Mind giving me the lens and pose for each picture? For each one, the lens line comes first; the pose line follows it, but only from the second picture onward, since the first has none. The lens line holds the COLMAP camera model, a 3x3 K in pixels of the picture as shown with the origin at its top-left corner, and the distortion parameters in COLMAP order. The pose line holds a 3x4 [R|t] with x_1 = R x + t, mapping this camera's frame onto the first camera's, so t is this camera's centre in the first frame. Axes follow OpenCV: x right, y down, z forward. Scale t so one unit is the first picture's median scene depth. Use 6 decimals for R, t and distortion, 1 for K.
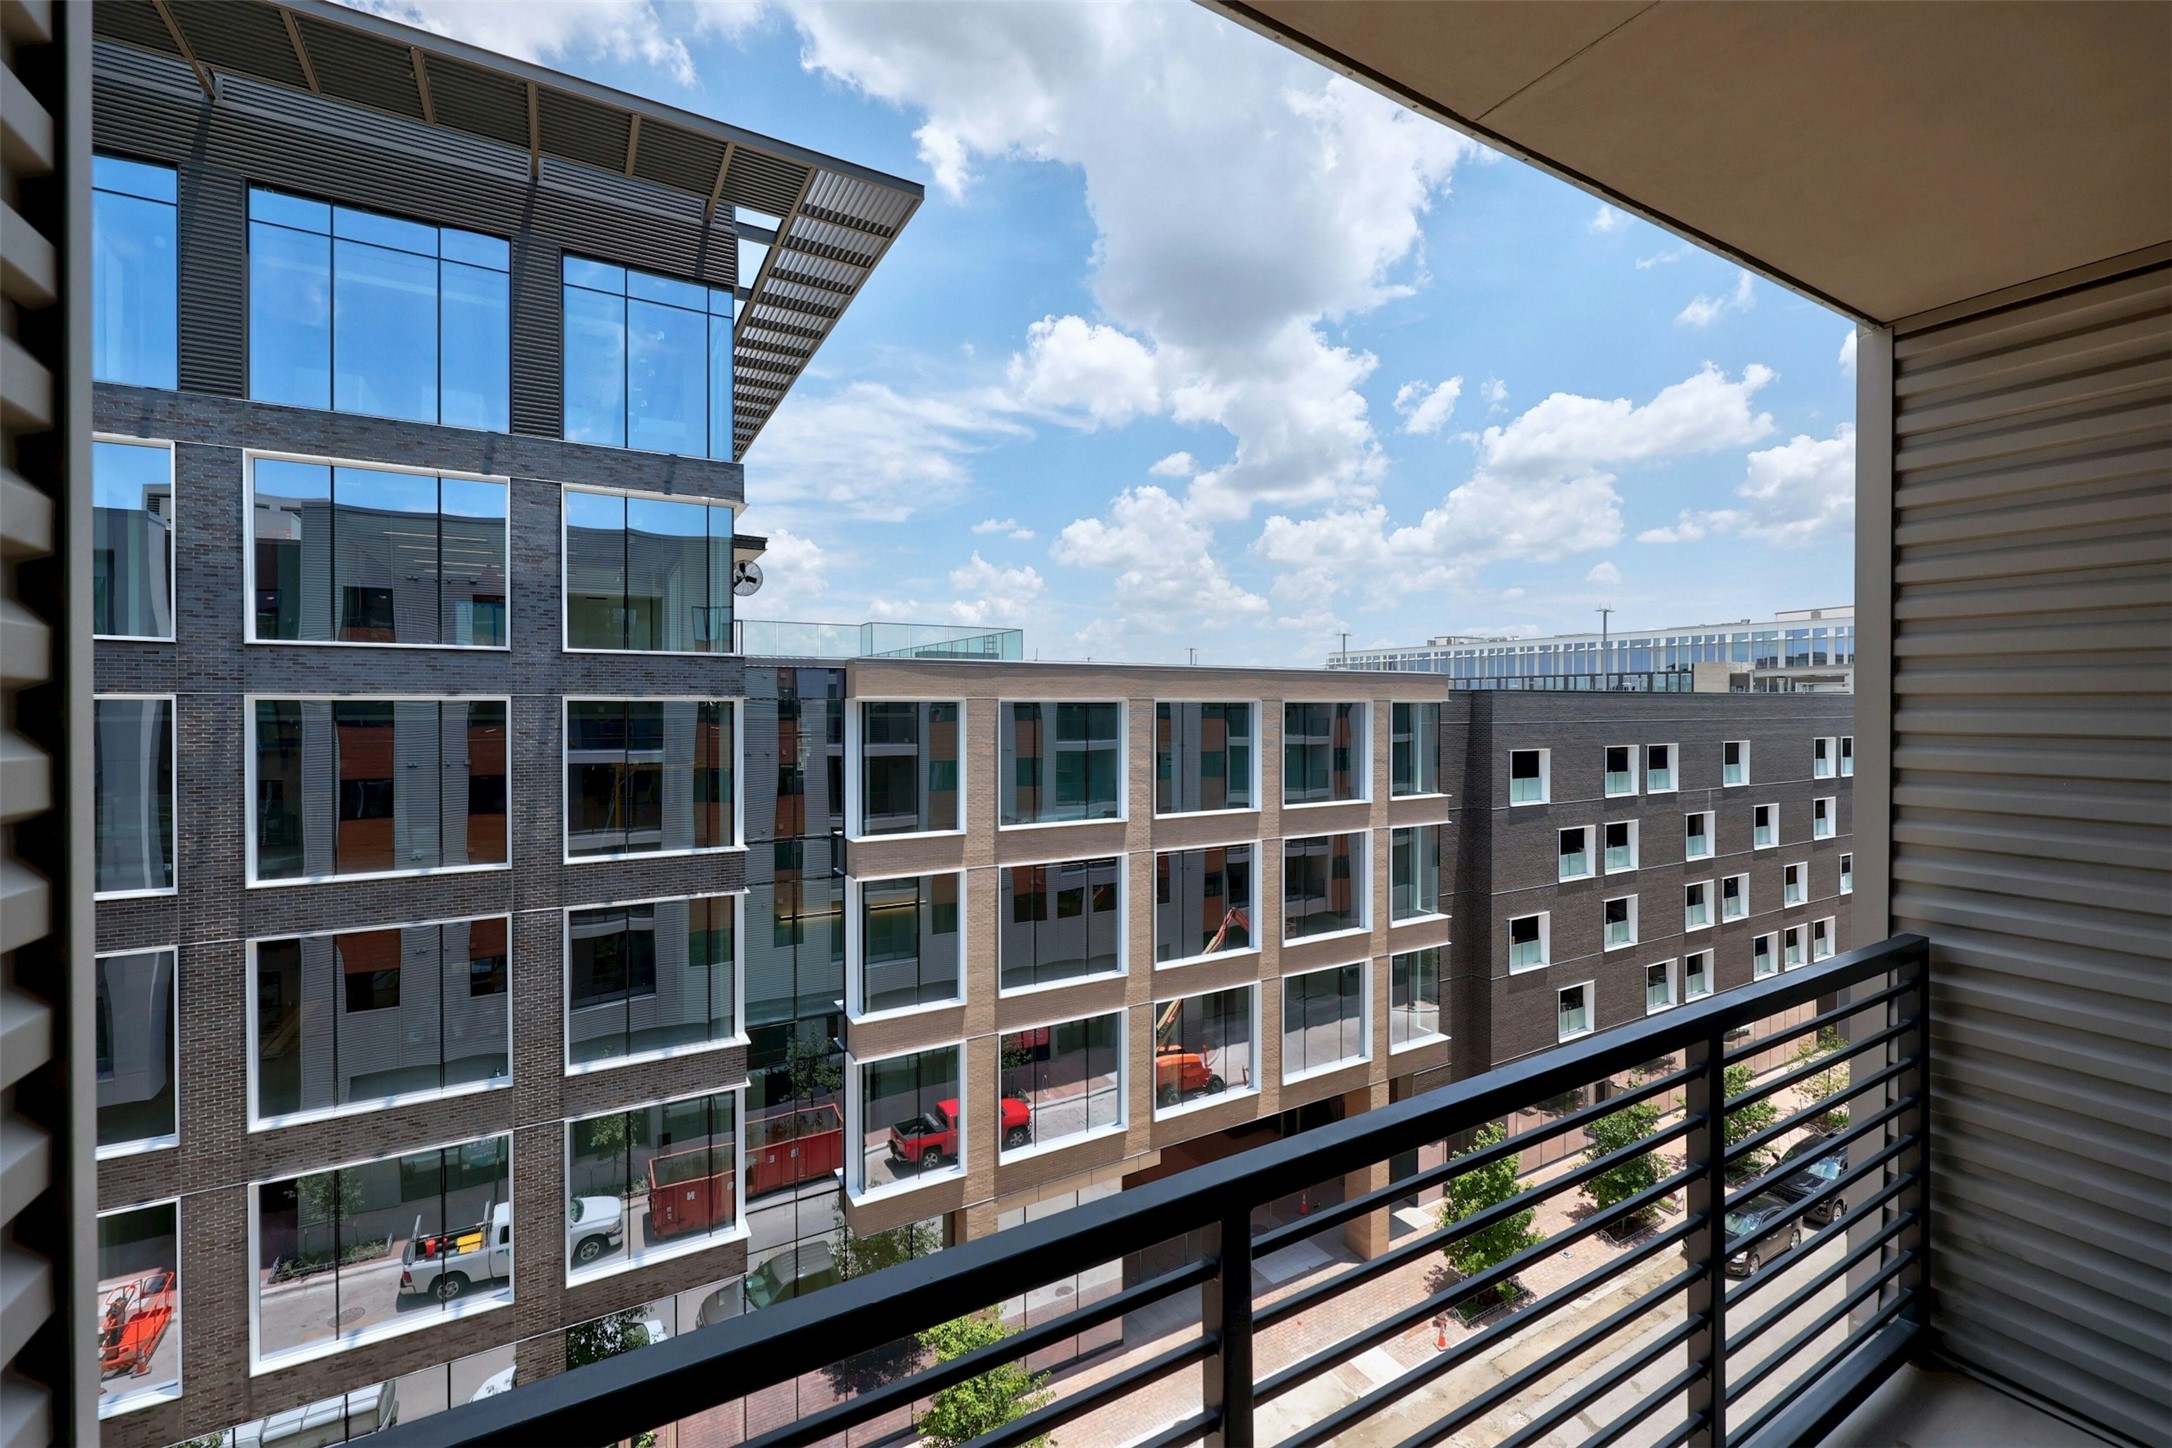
lens RADIAL K [[902.7, 0, 1079.2], [0, 902.7, 716.7], [0, 0, 1]] dist [0.003709, 0.000920]
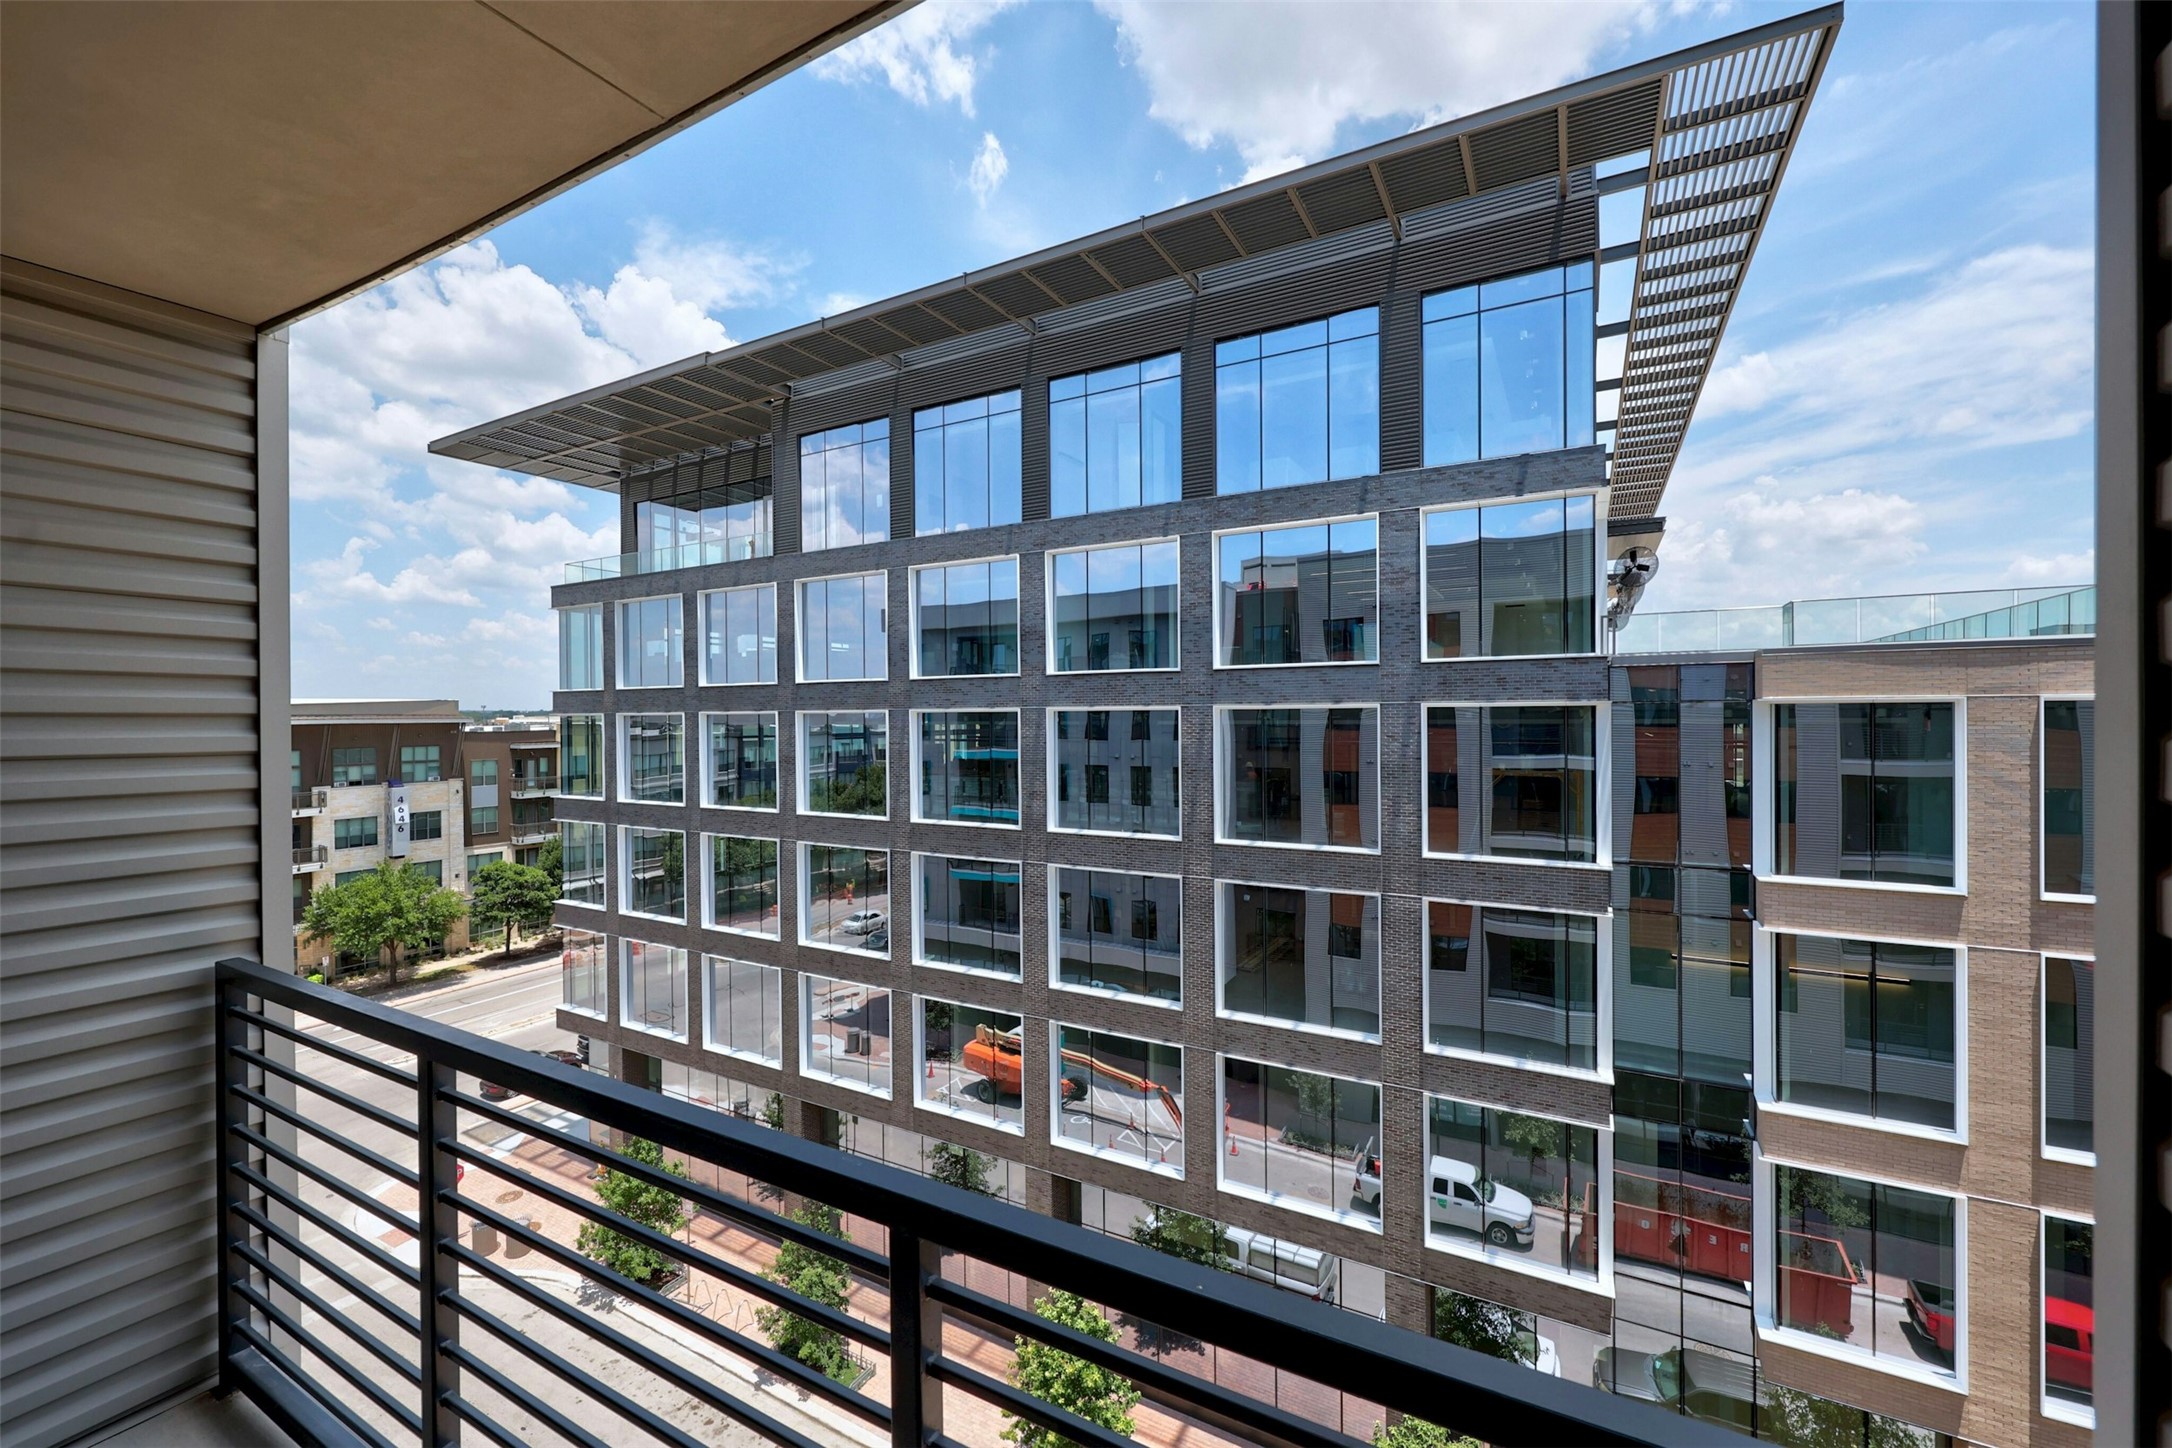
lens RADIAL K [[902.7, 0, 1073.7], [0, 902.7, 726.0], [0, 0, 1]] dist [0.003709, 0.000920]
pose [[0.505298, 0.007459, -0.862913, 0.150025], [-0.003106, 0.999972, 0.006825, -0.001075], [0.862940, -0.000769, 0.505307, 0.083797]]
